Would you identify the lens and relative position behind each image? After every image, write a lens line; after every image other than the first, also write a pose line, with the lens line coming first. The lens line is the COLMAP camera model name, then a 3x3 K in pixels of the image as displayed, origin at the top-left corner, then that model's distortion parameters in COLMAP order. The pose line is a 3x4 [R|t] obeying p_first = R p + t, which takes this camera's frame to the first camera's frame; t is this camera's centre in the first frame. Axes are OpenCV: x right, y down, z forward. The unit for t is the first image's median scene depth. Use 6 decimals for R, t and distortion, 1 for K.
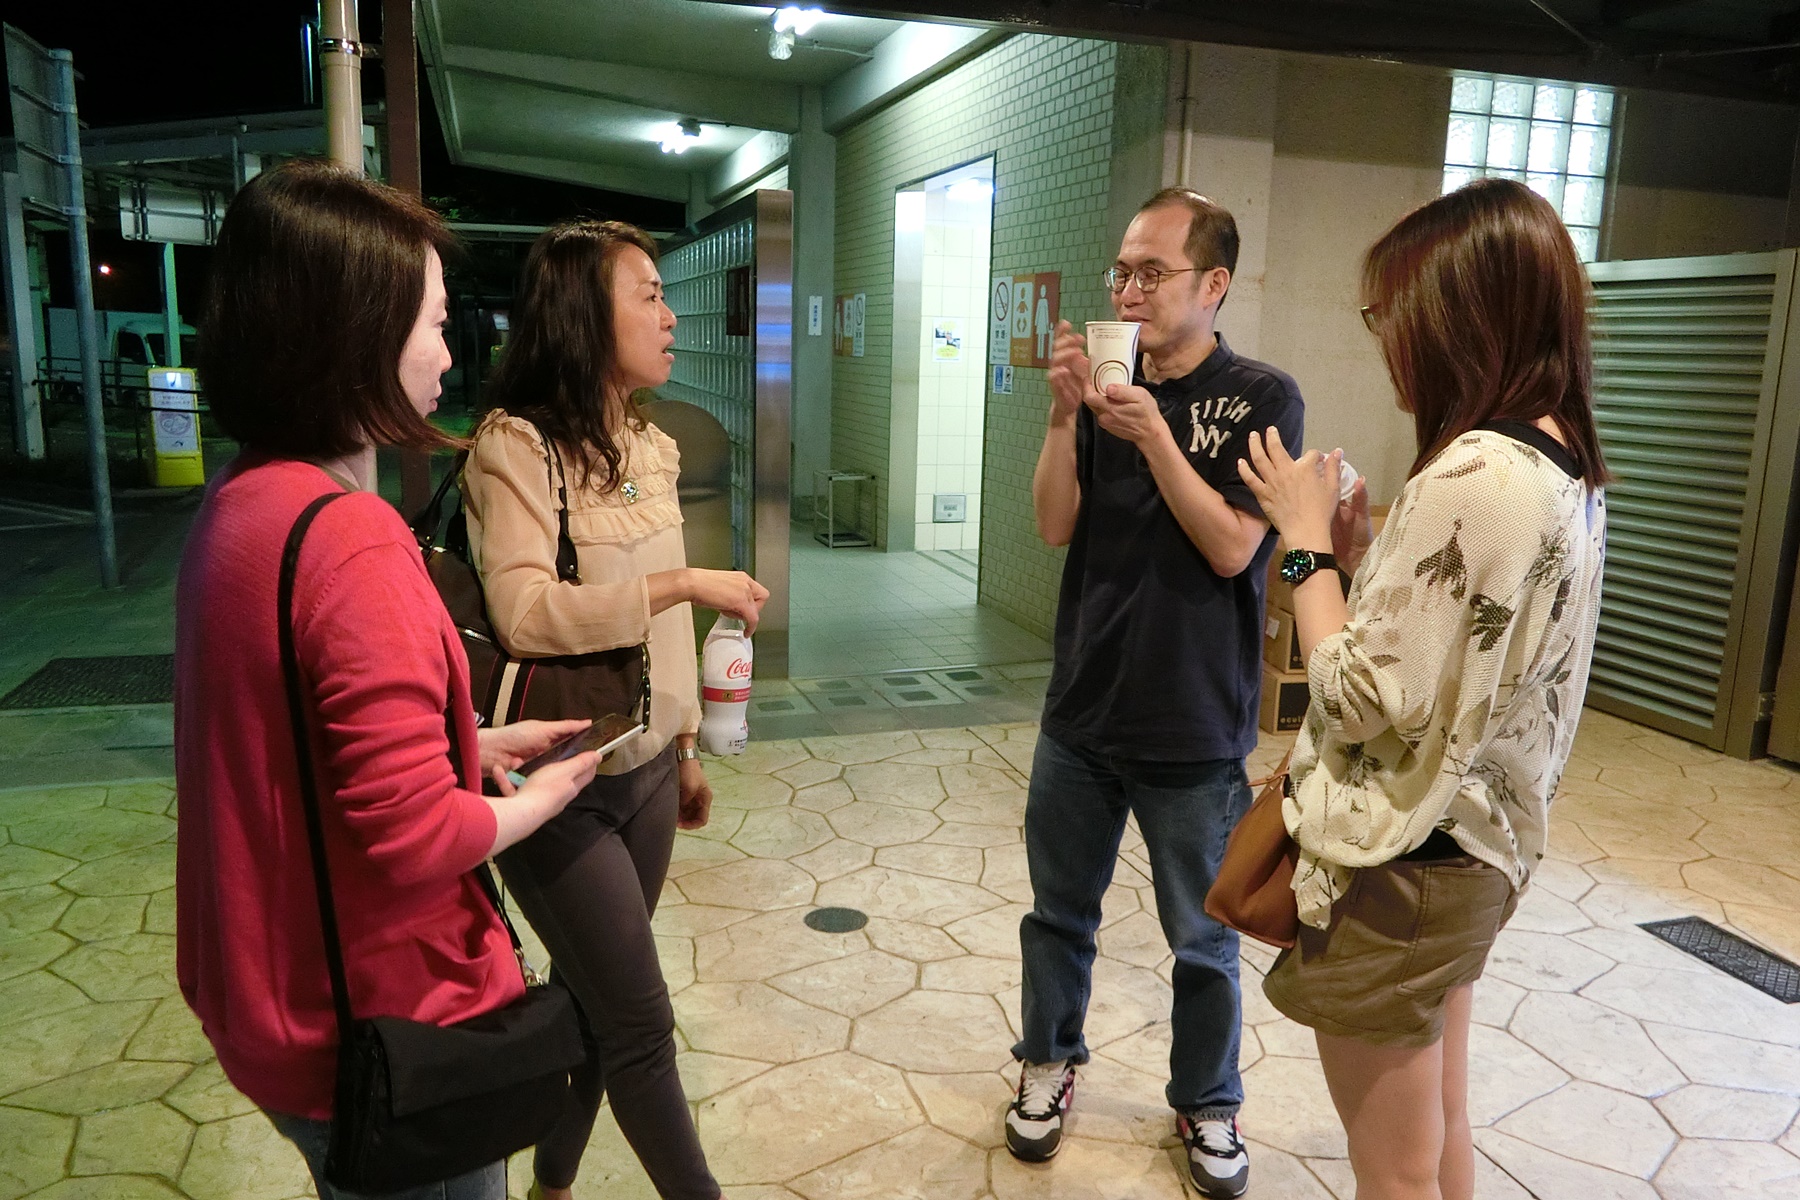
lens RADIAL K [[1348.4, 0, 893.1], [0, 1348.4, 604.8], [0, 0, 1]] dist [-0.013170, -0.004421]
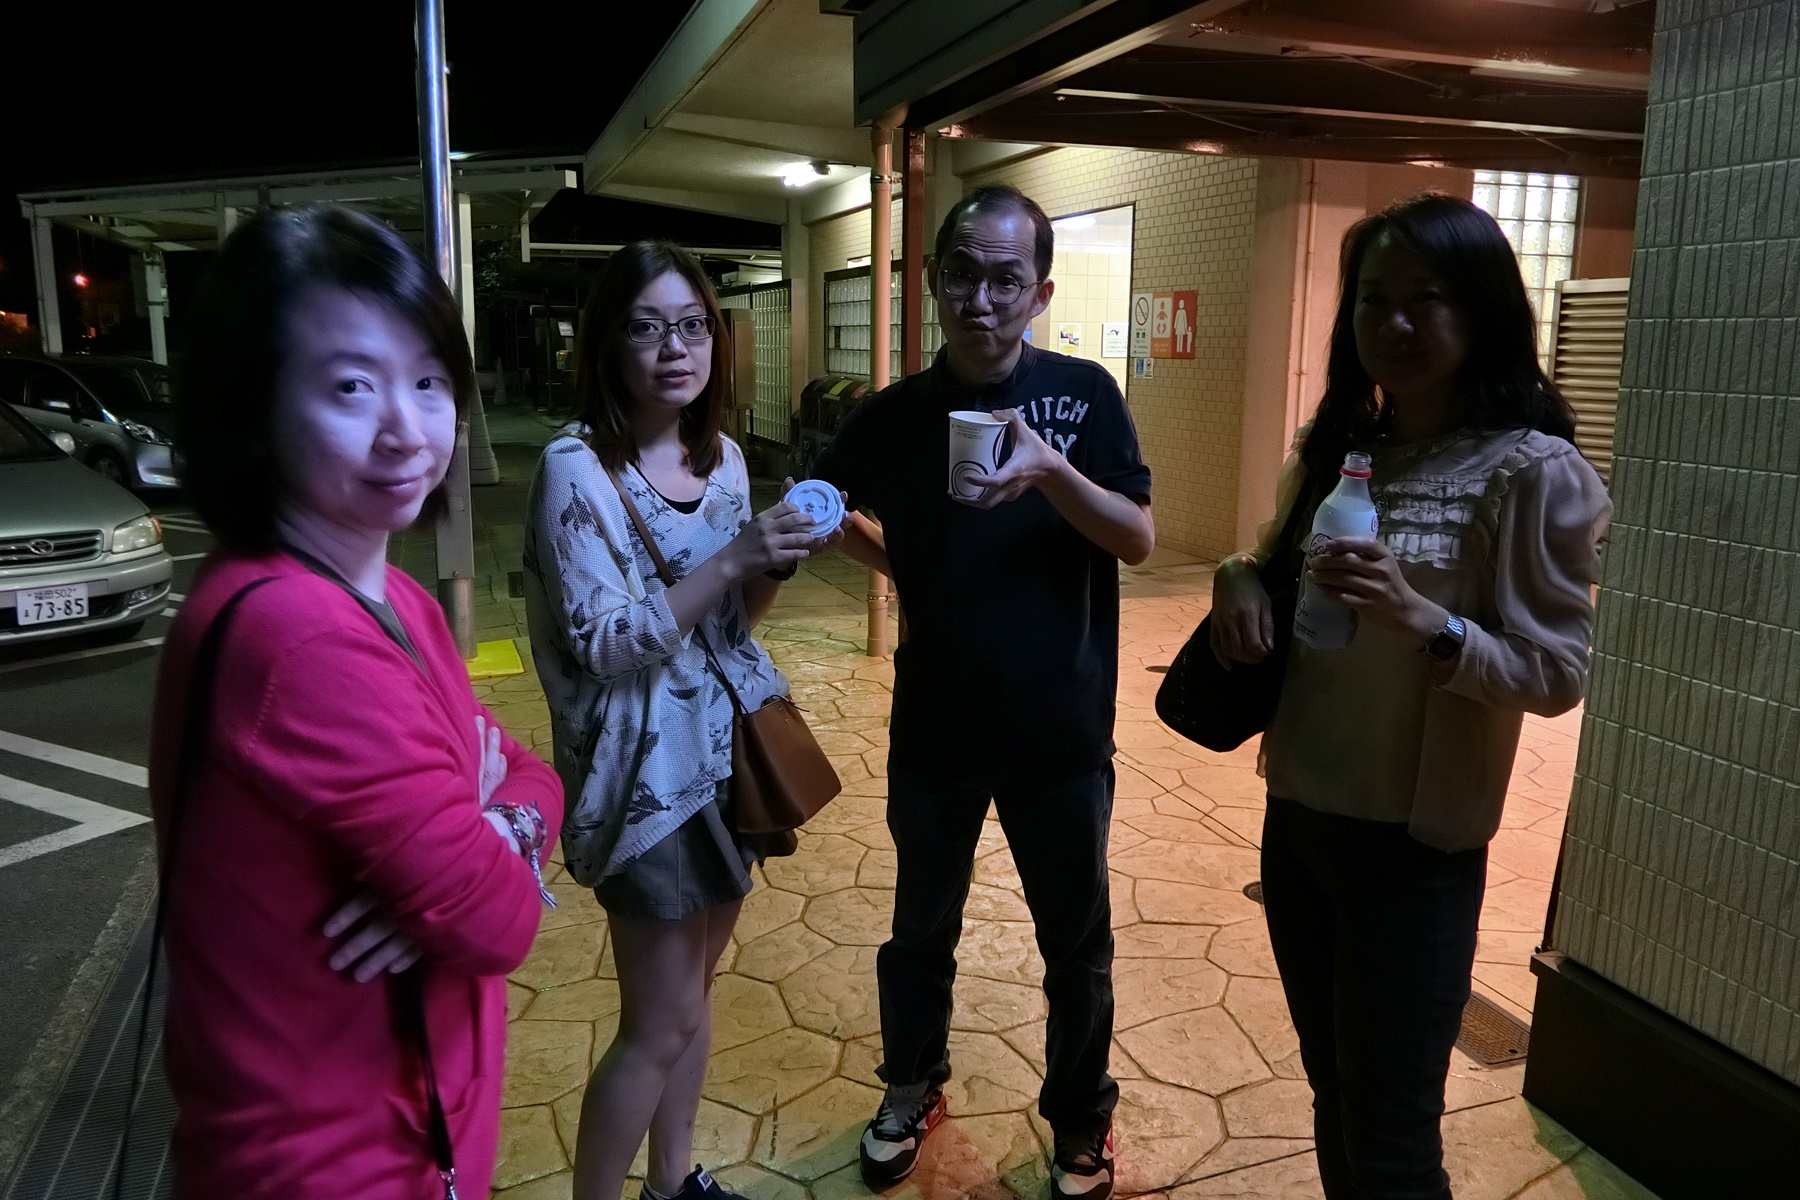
lens RADIAL K [[1348.4, 0, 901.3], [0, 1348.4, 594.1], [0, 0, 1]] dist [-0.013170, -0.004421]
pose [[0.999468, -0.018734, 0.026715, -0.209979], [0.018955, 0.999788, -0.008061, 0.070578], [-0.026558, 0.008563, 0.999611, -0.369064]]
